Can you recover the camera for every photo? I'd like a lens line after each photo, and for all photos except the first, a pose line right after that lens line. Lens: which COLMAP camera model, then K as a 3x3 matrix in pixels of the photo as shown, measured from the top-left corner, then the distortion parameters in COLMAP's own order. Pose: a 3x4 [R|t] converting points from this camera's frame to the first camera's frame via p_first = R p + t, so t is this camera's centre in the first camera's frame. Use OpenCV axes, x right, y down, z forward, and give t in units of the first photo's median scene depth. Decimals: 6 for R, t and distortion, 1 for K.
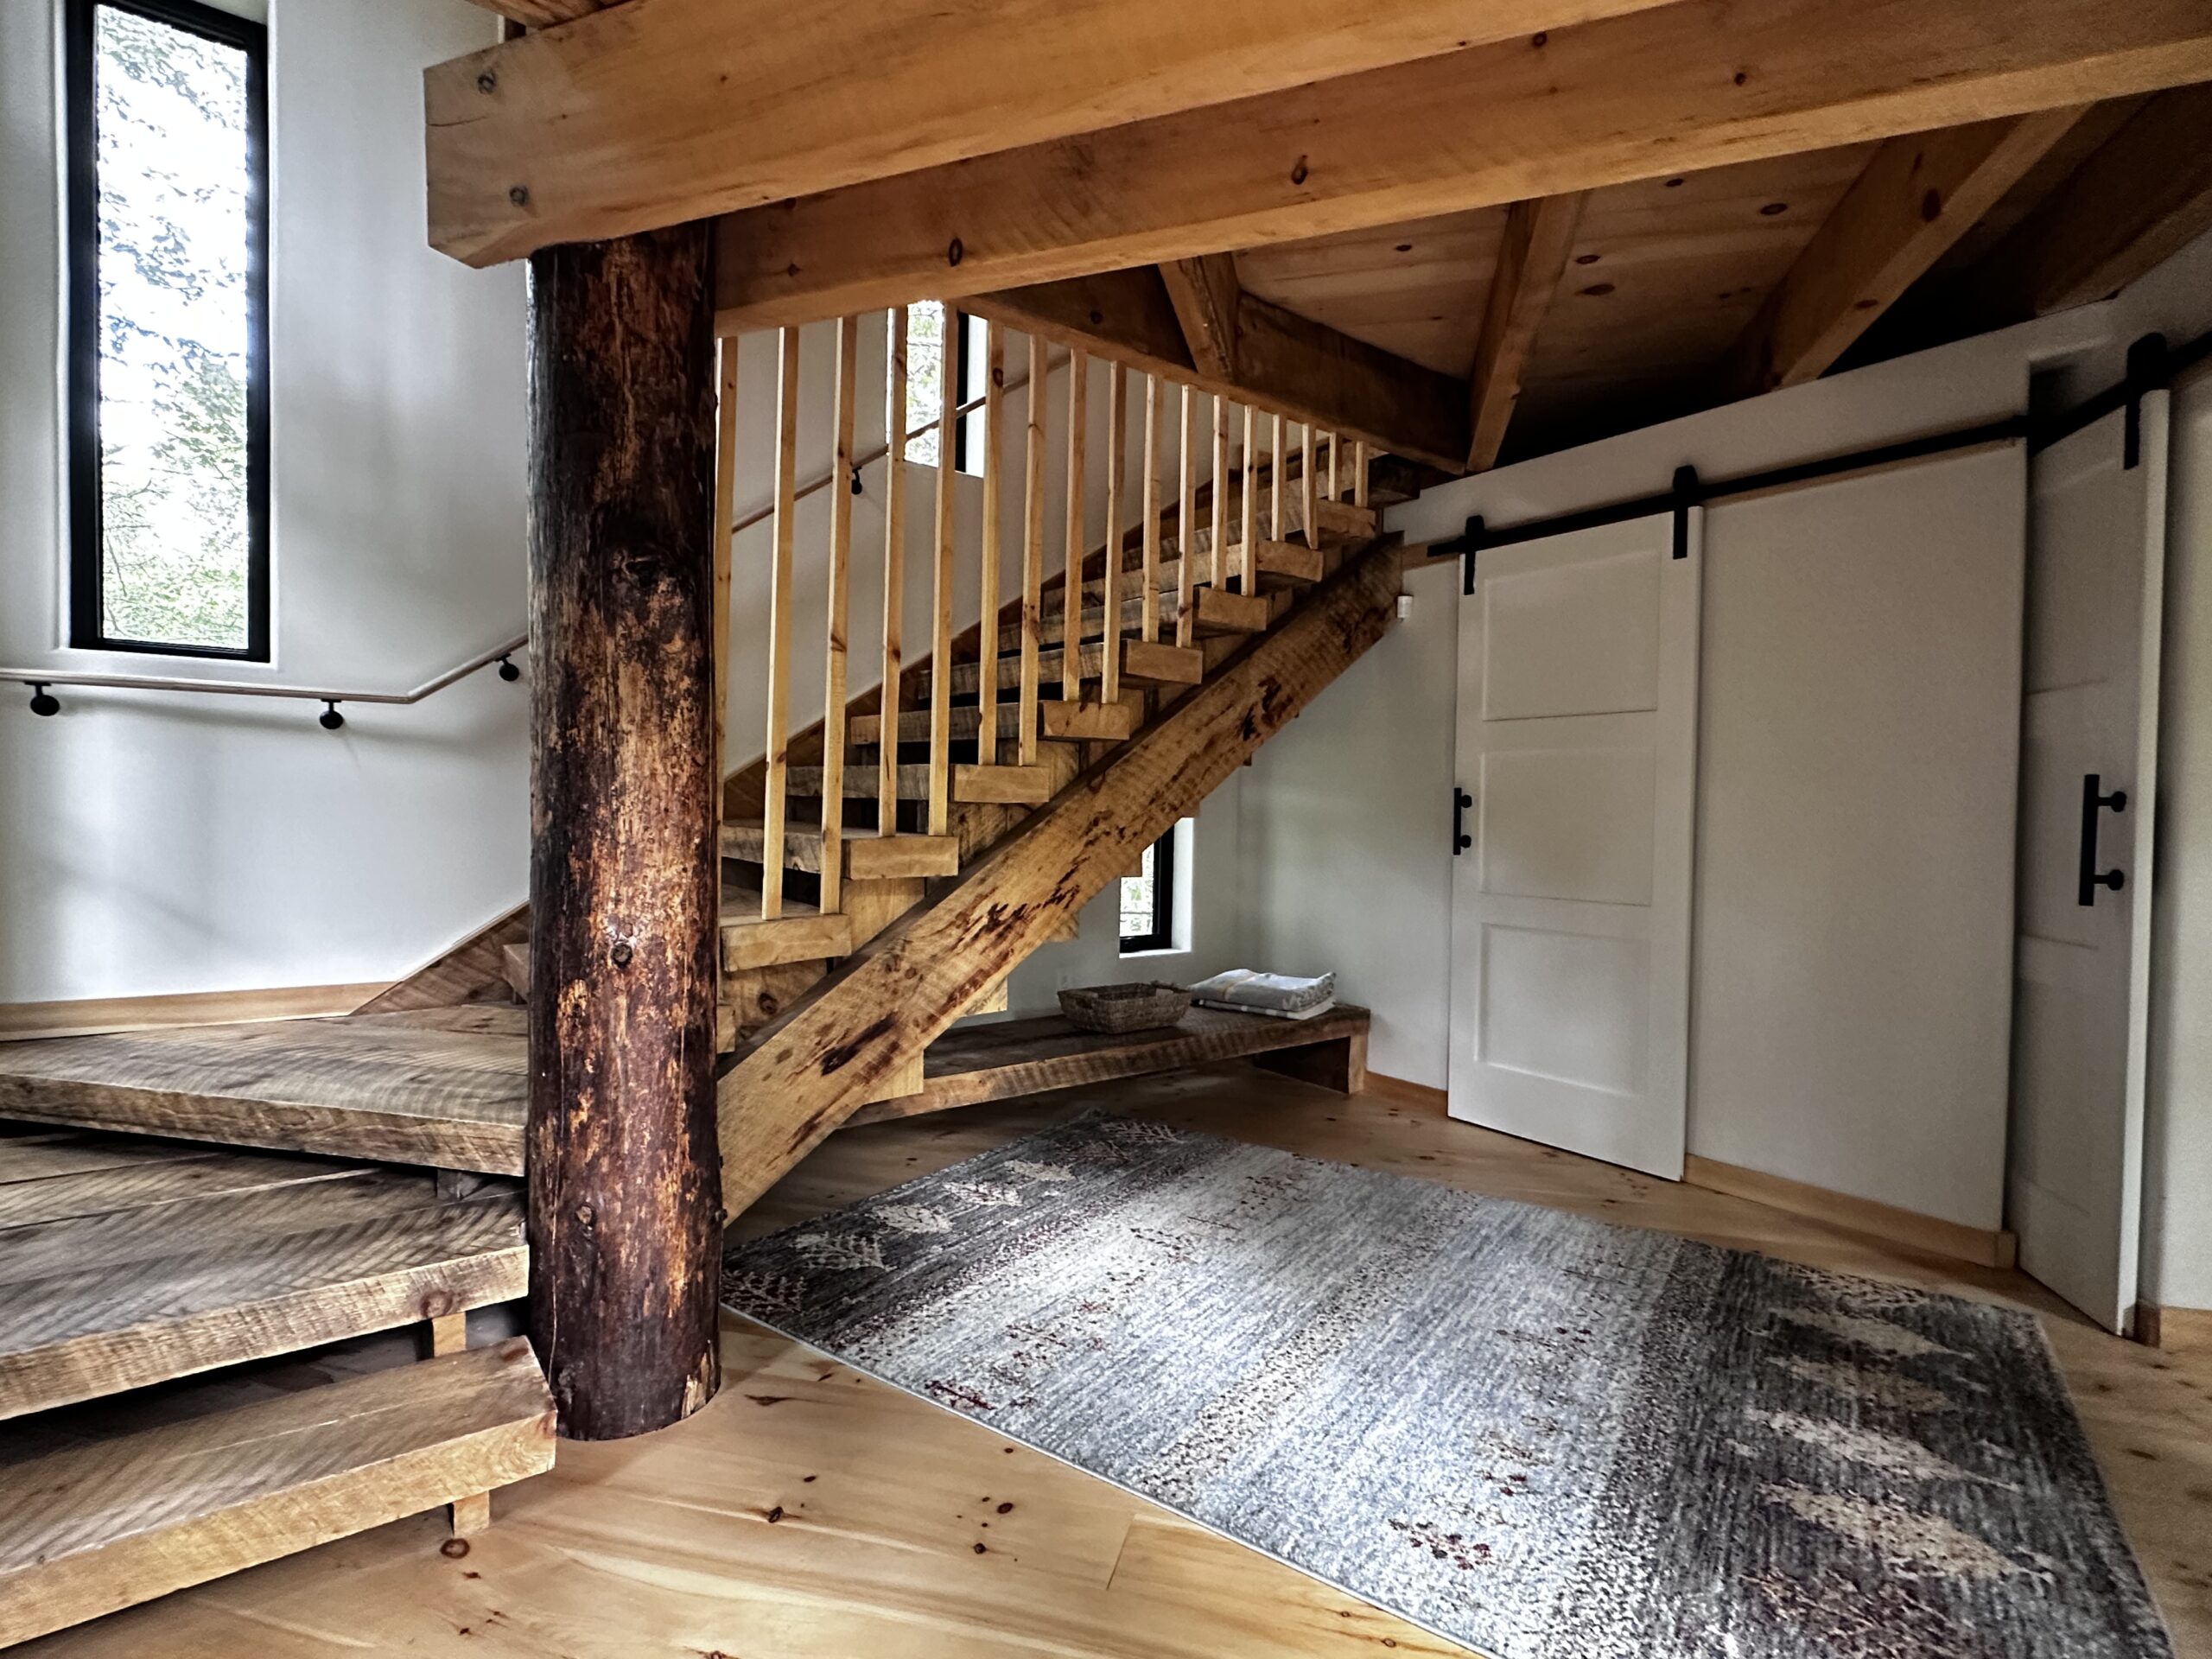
lens RADIAL K [[1117.7, 0, 1106.0], [0, 1117.7, 829.5], [0, 0, 1]] dist [0.000964, -0.000386]
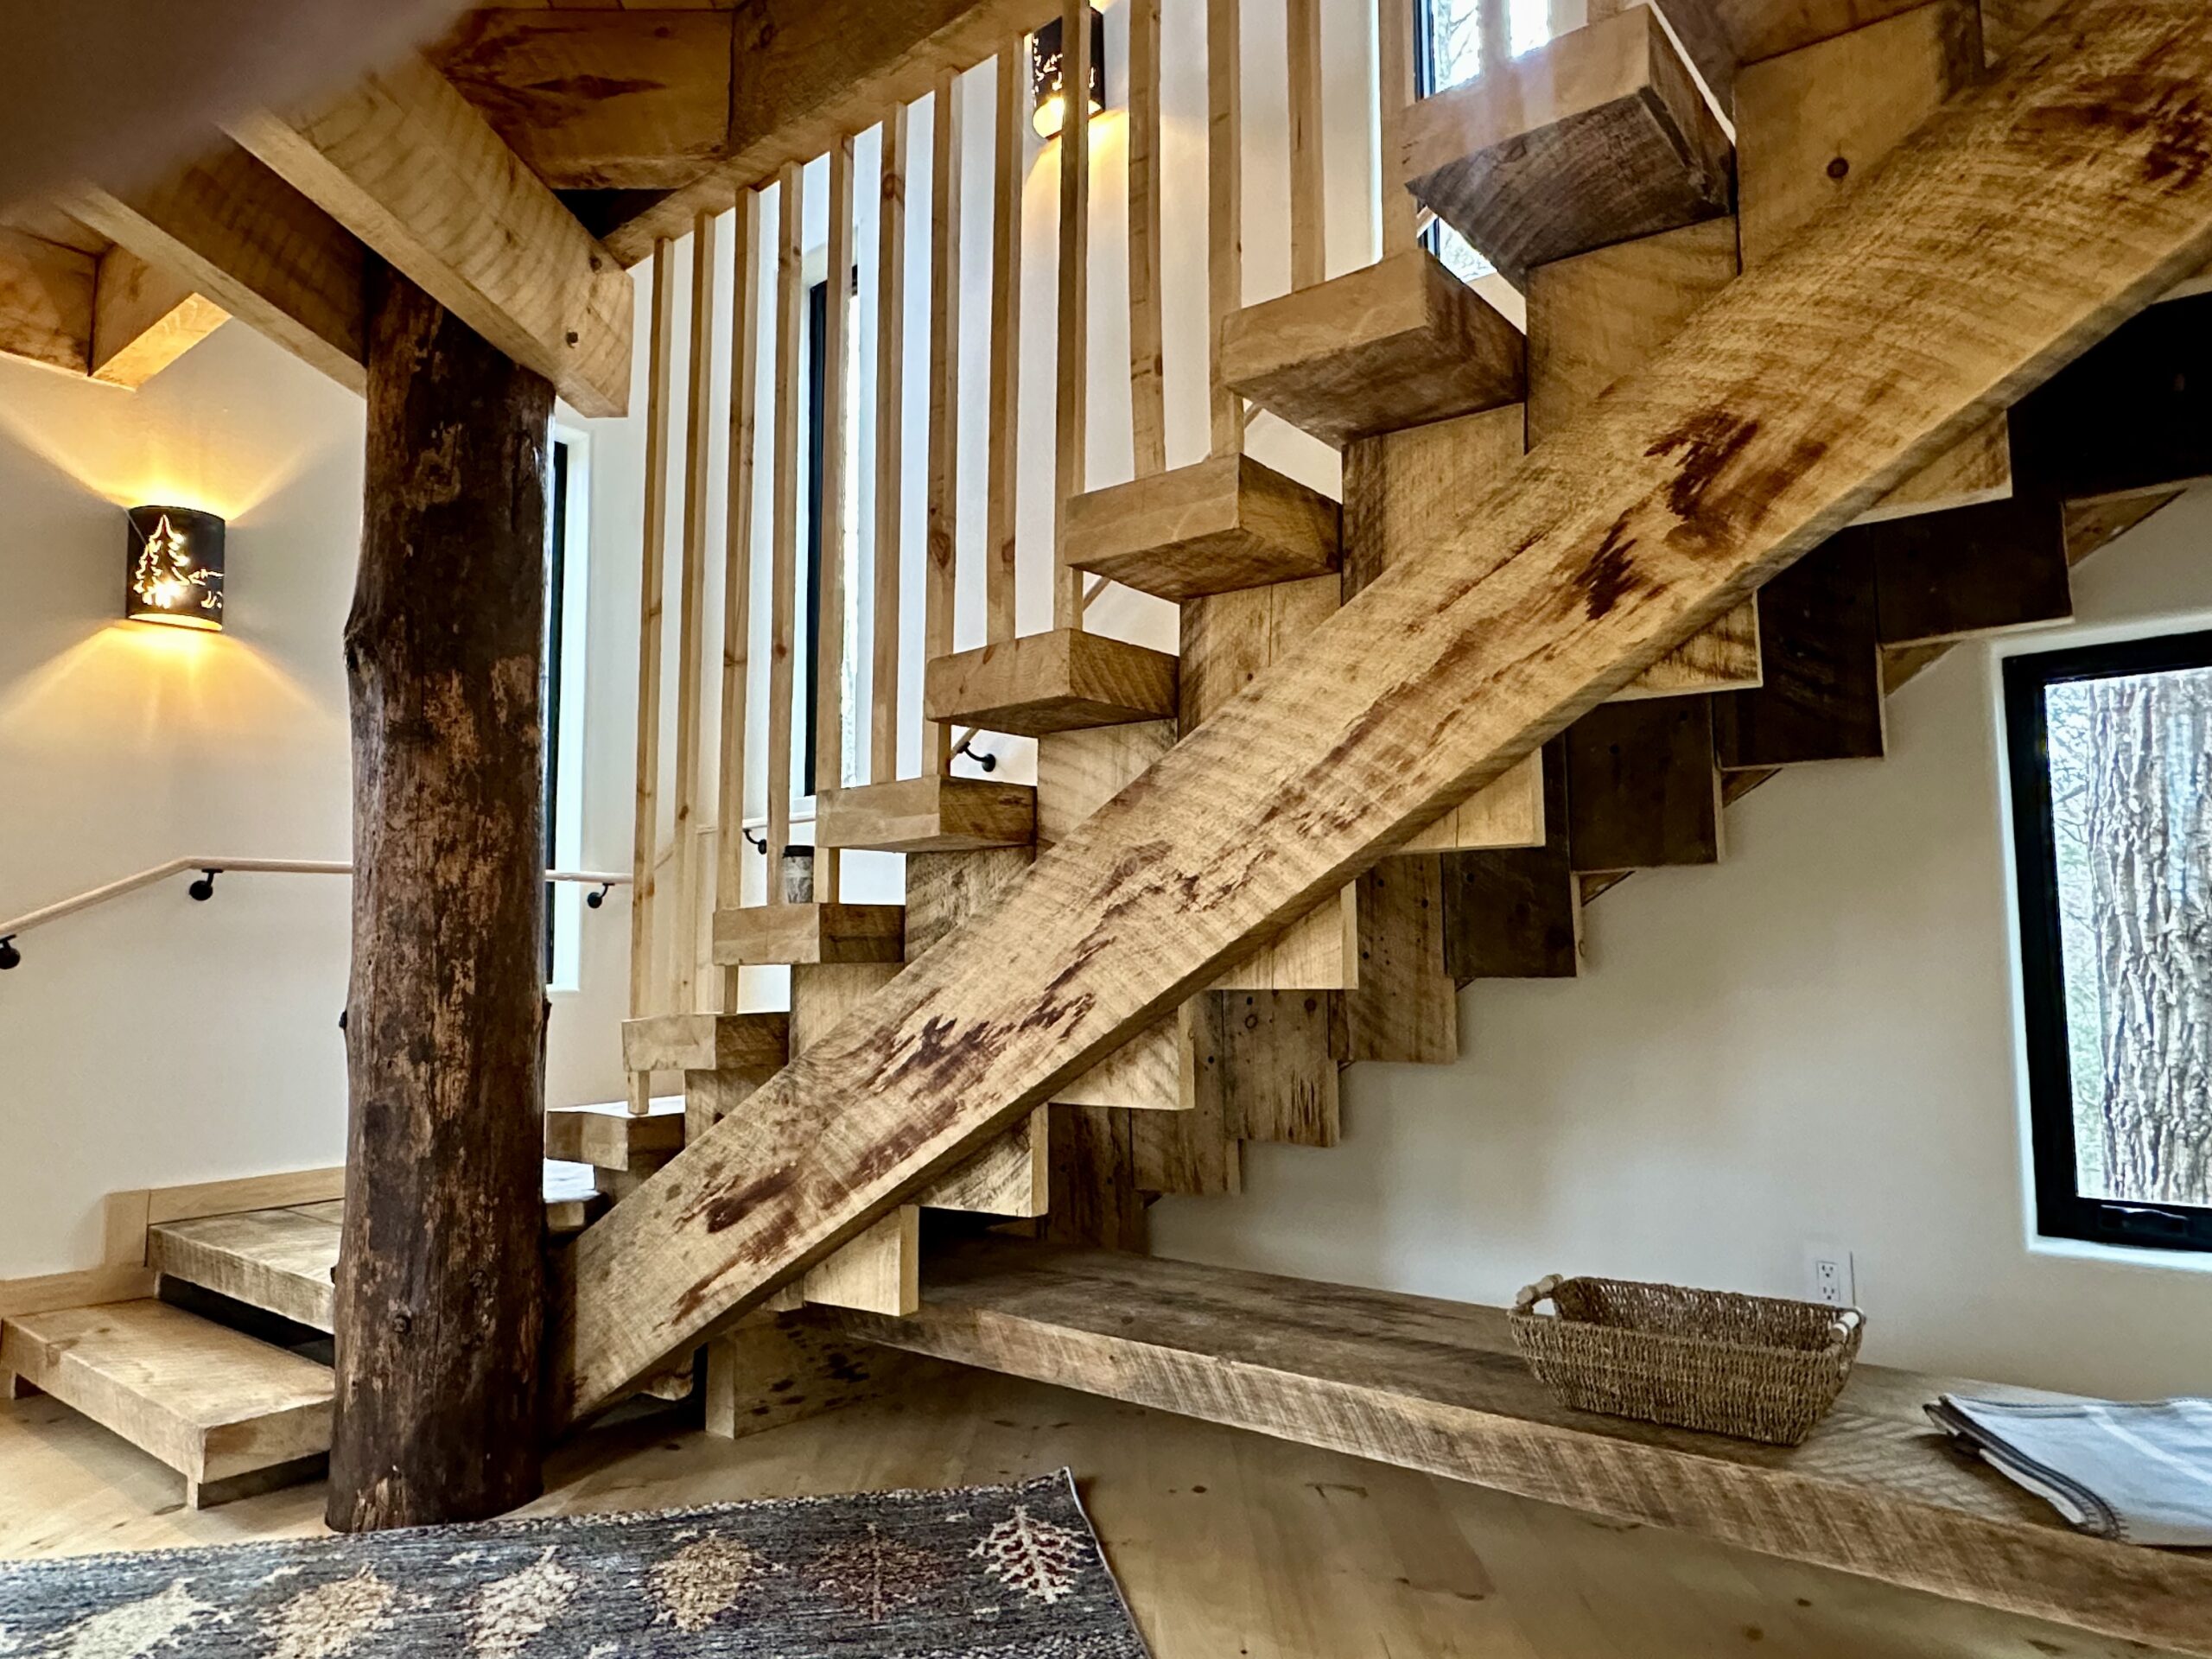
lens RADIAL K [[1413.8, 0, 1106.0], [0, 1413.8, 829.5], [0, 0, 1]] dist [0.002238, 0.000551]
pose [[0.204325, -0.112627, -0.972402, 0.659498], [-0.012403, 0.992982, -0.117617, 0.055074], [0.978824, 0.036093, 0.201494, 0.940540]]
